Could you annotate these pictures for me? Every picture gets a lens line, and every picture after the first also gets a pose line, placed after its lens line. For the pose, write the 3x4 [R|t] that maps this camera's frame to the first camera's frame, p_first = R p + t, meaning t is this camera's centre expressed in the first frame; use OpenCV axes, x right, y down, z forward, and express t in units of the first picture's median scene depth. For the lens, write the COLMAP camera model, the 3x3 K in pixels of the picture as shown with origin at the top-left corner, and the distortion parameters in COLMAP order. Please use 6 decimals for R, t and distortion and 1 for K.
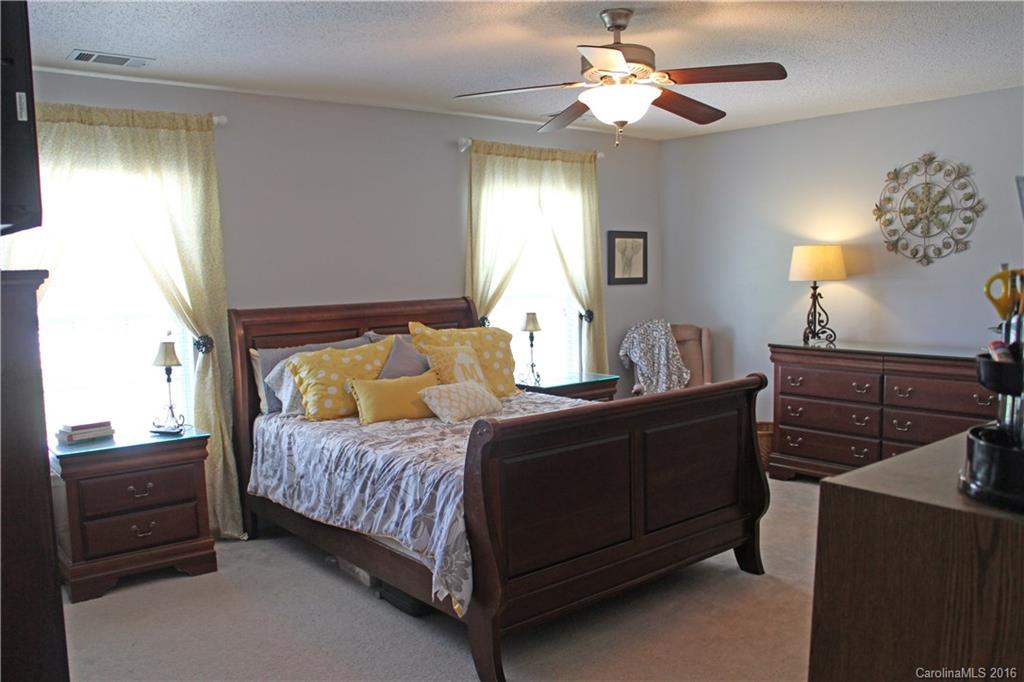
lens RADIAL K [[844.2, 0, 505.5], [0, 844.2, 338.3], [0, 0, 1]] dist [-0.150703, 0.111965]
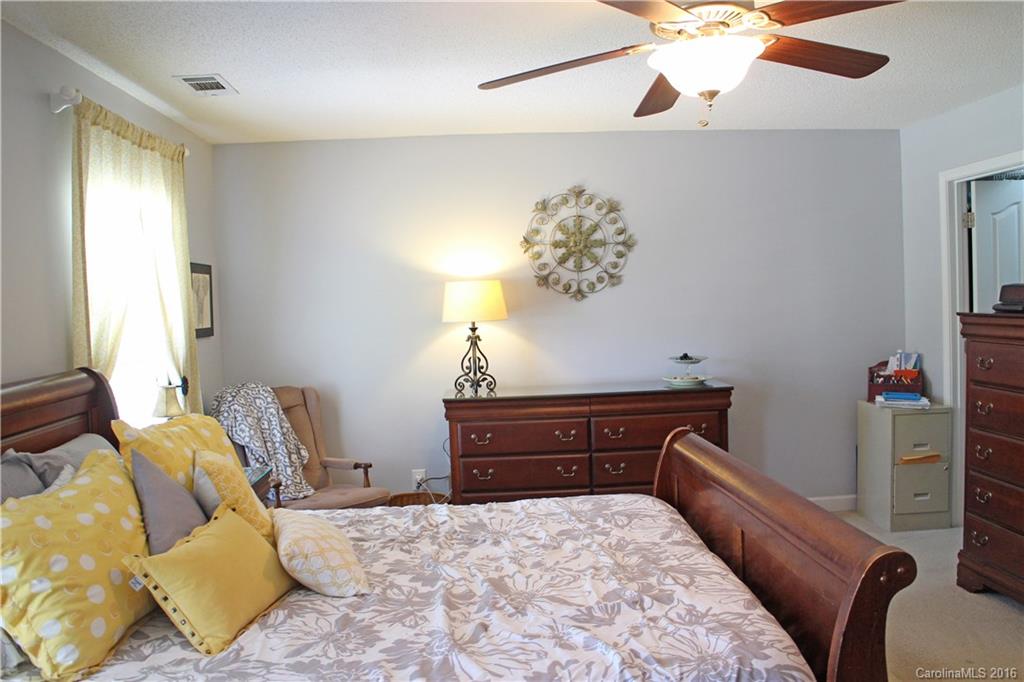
lens RADIAL K [[844.2, 0, 518.9], [0, 844.2, 342.0], [0, 0, 1]] dist [-0.150703, 0.111965]
pose [[0.603026, -0.043902, 0.796513, -0.321070], [0.091055, 0.995747, -0.014052, -0.032869], [-0.792508, 0.081000, 0.604458, 0.455402]]
